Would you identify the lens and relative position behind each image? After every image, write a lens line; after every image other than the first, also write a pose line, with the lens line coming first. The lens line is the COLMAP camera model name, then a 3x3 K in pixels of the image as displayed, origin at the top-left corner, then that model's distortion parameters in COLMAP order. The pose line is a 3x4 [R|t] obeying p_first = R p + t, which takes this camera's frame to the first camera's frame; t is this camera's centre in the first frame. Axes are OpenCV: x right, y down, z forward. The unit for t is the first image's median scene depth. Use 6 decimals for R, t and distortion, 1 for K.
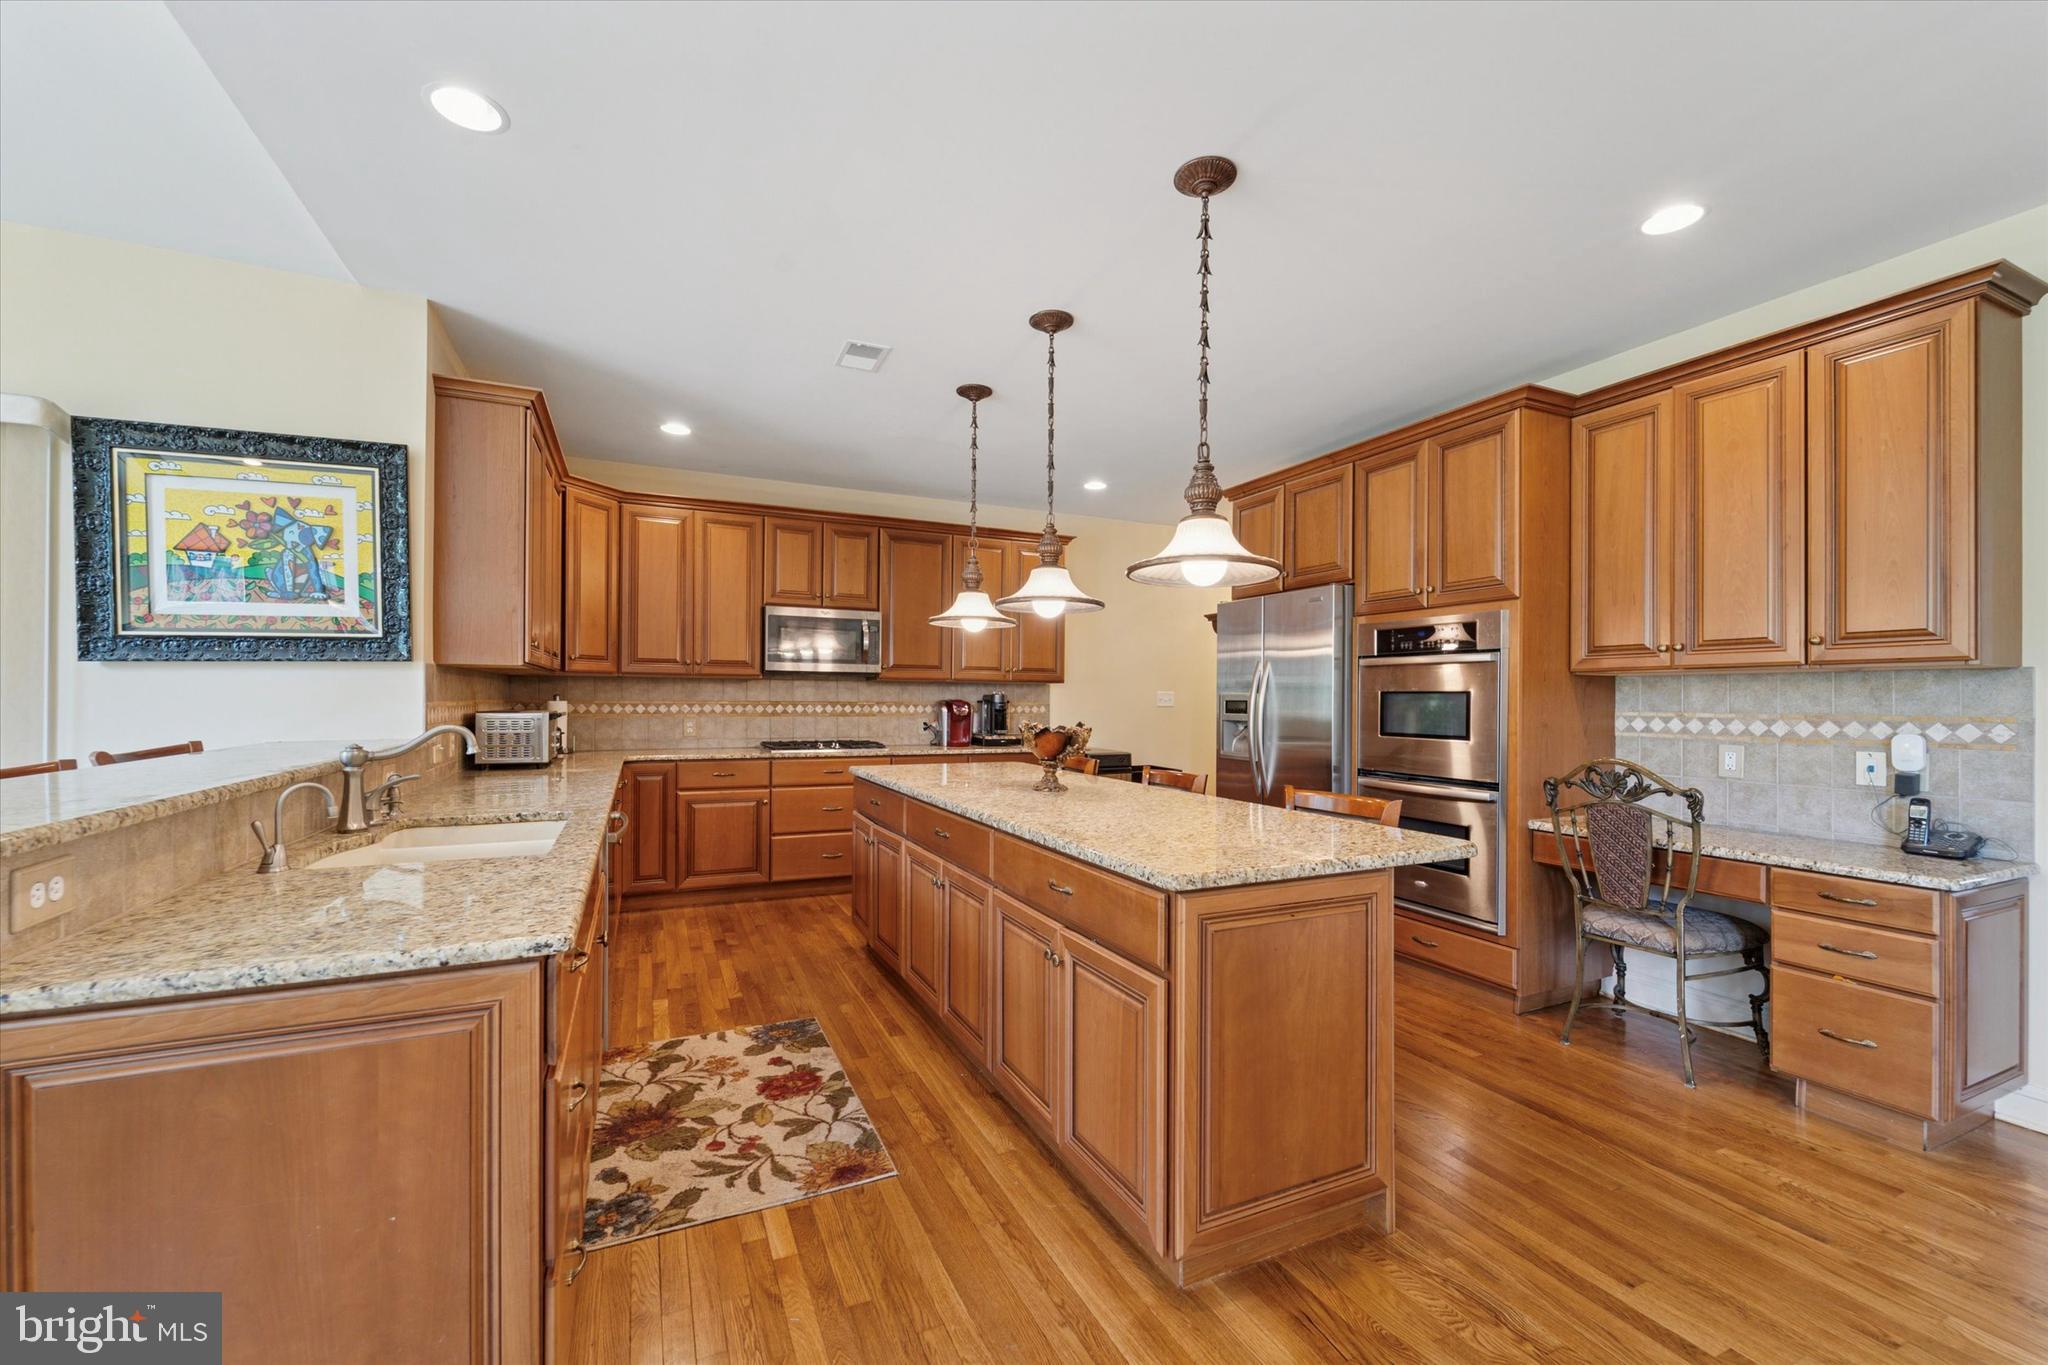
lens RADIAL K [[836.7, 0, 1028.2], [0, 836.7, 678.7], [0, 0, 1]] dist [-0.001156, -0.001474]
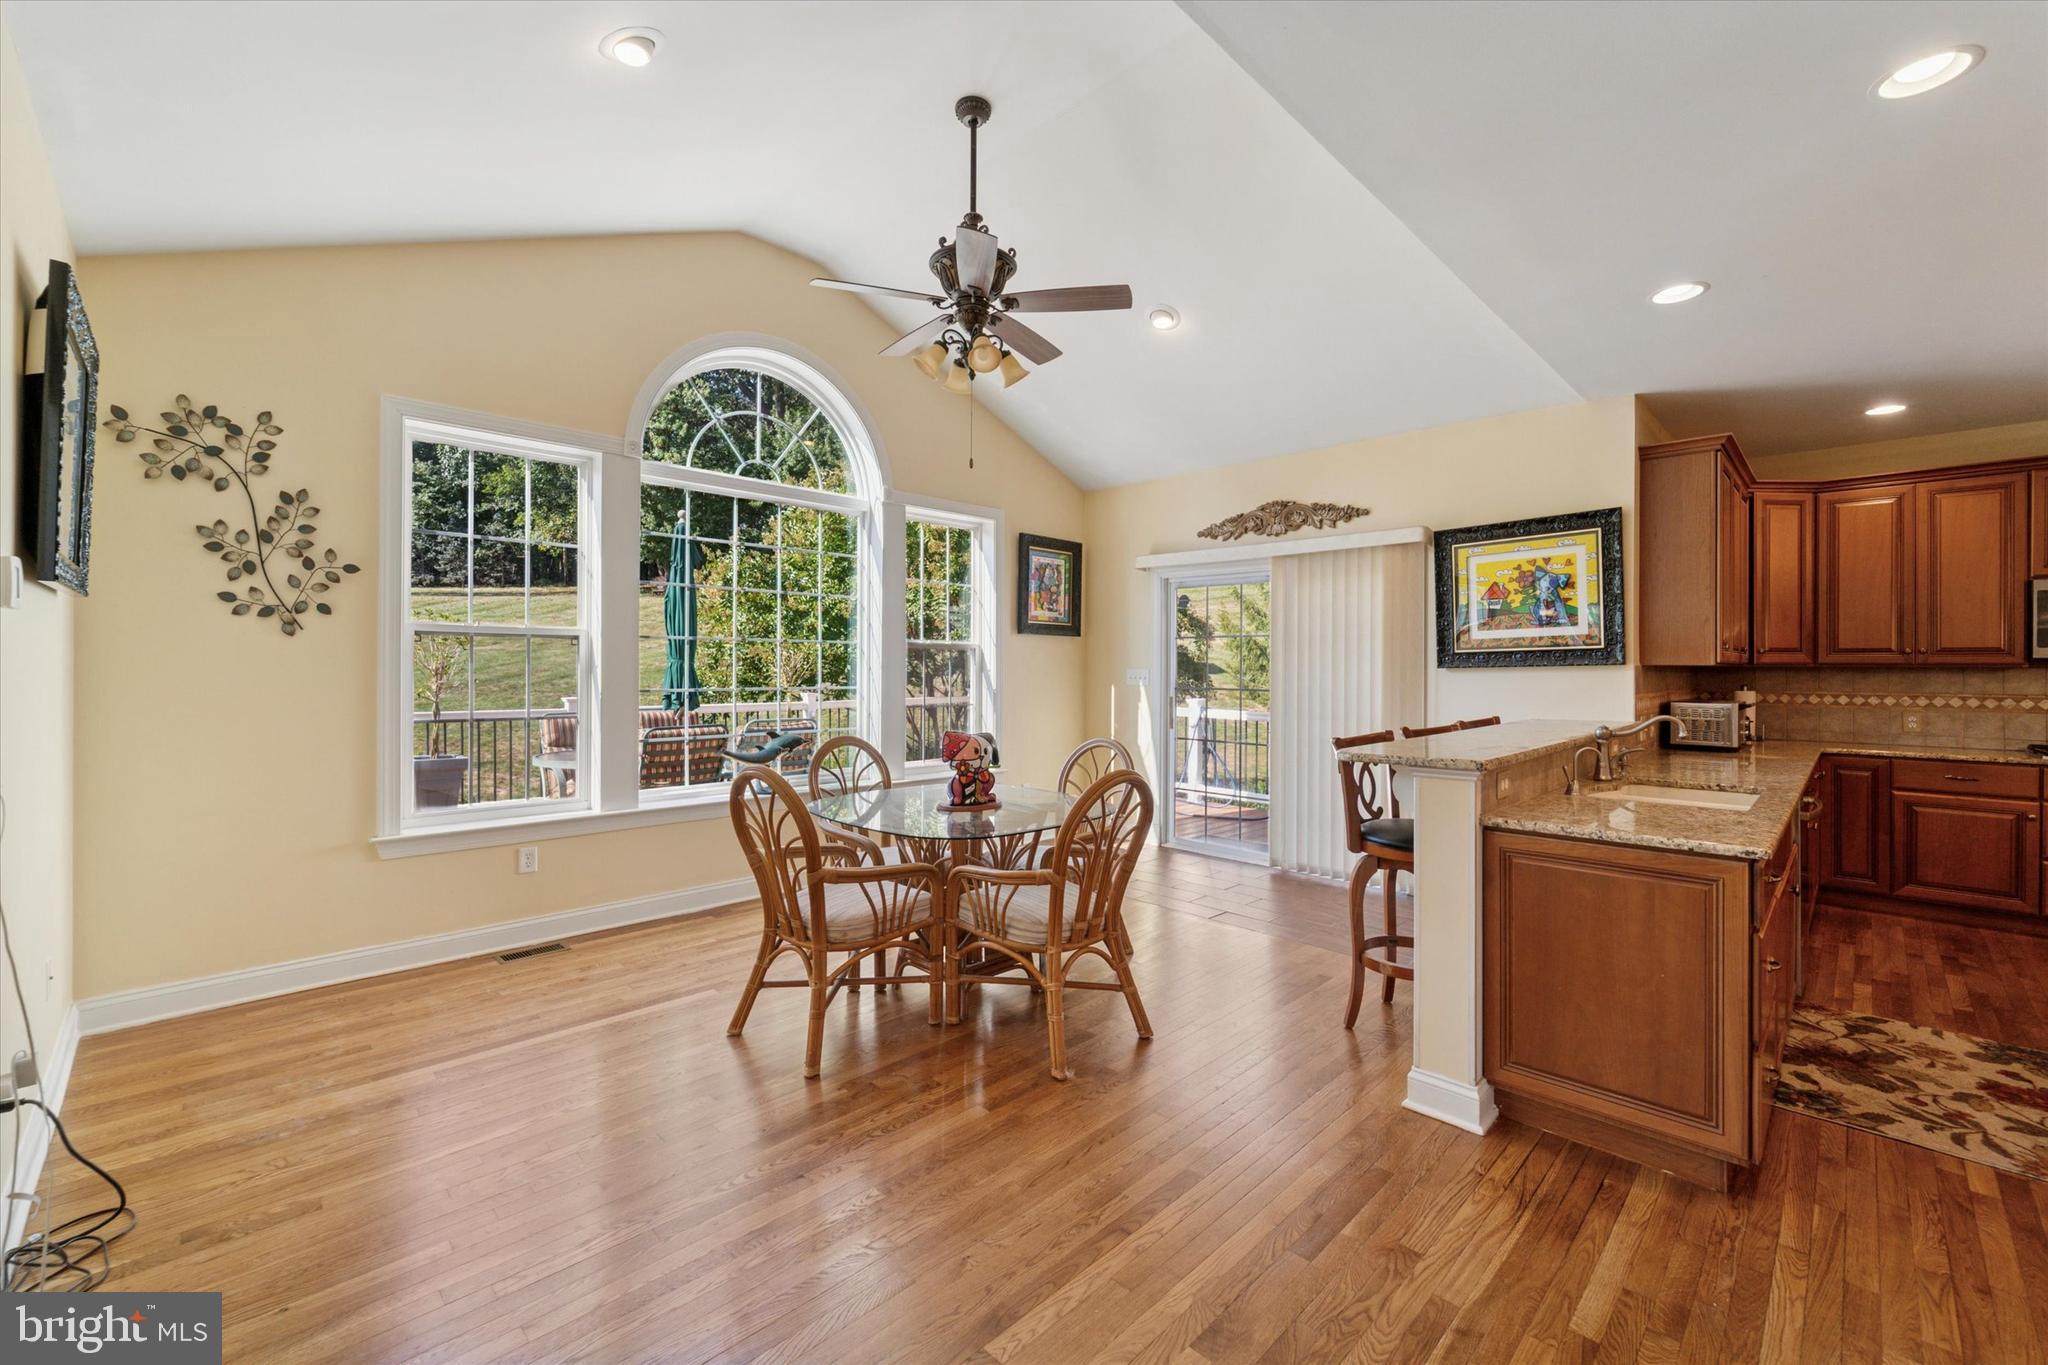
lens RADIAL K [[836.7, 0, 1028.2], [0, 836.7, 678.7], [0, 0, 1]] dist [-0.001156, -0.001474]
pose [[0.348036, 0.006613, -0.937458, 0.196736], [0.018471, 0.999733, 0.013910, -0.034655], [0.937299, -0.022157, 0.347821, -0.379330]]
